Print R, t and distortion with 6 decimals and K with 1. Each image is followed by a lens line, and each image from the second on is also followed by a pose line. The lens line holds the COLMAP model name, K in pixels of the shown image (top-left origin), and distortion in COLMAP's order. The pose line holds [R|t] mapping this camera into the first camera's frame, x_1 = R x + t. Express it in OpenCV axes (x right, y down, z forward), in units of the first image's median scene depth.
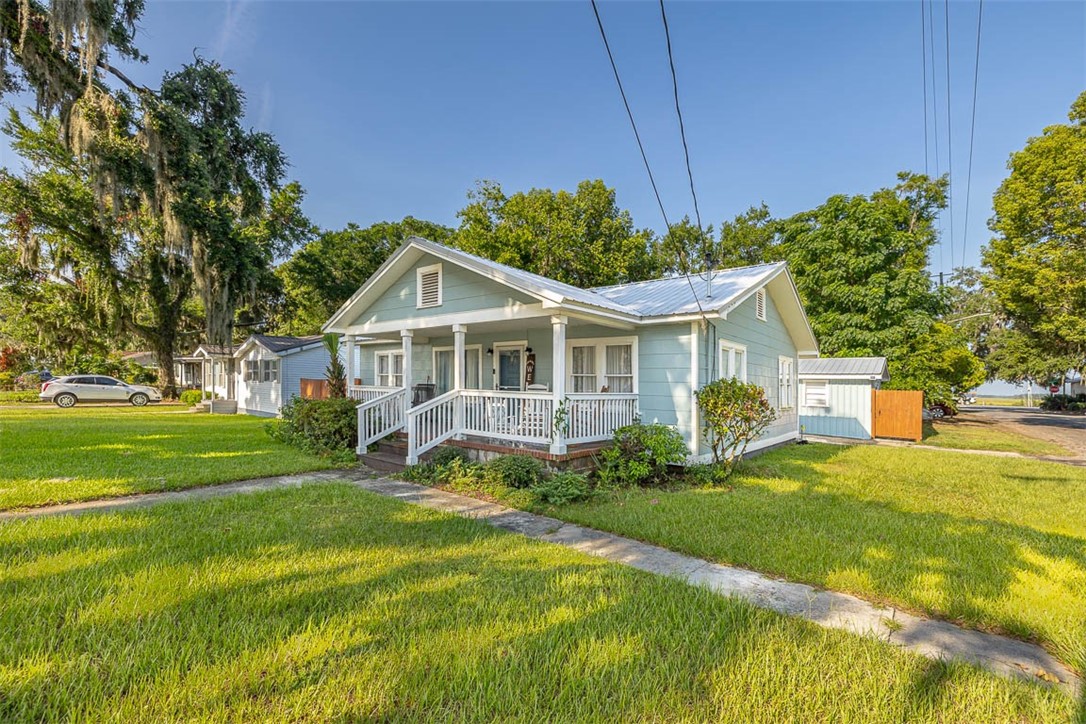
lens RADIAL K [[461.4, 0, 543.0], [0, 461.4, 362.0], [0, 0, 1]] dist [0.000771, 0.000129]
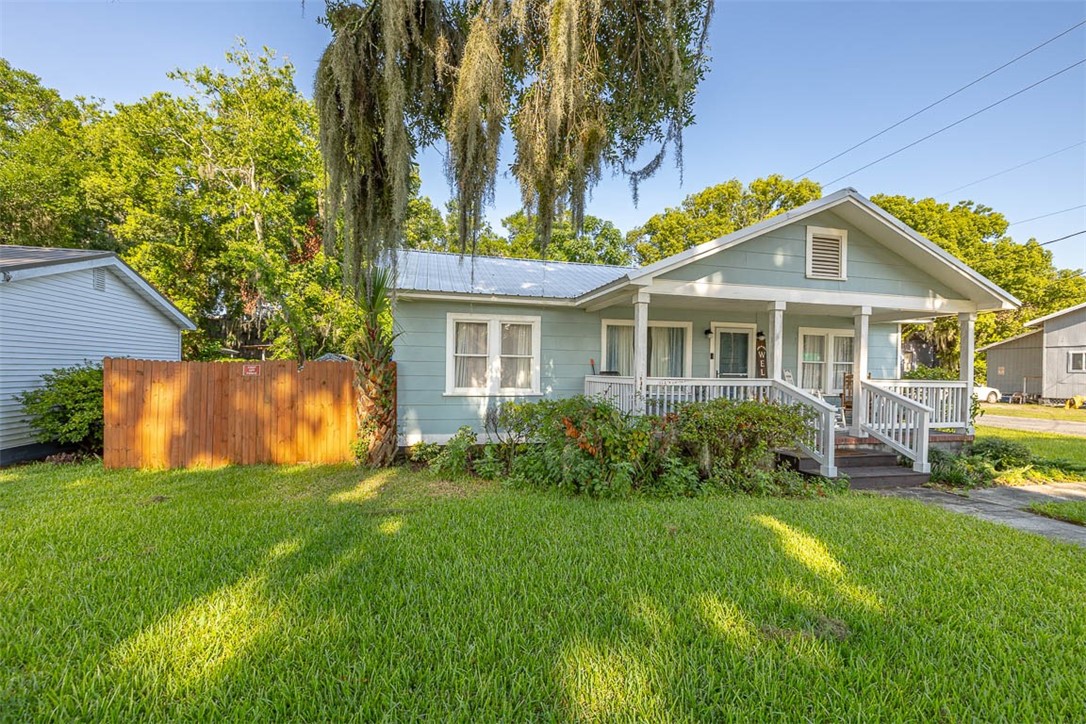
lens RADIAL K [[457.1, 0, 542.4], [0, 457.1, 350.8], [0, 0, 1]] dist [0.002394, 0.000217]
pose [[0.598788, 0.018807, 0.800687, -1.030608], [-0.041560, 0.999107, 0.007613, 0.018484], [-0.799829, -0.037835, 0.599035, 0.793329]]
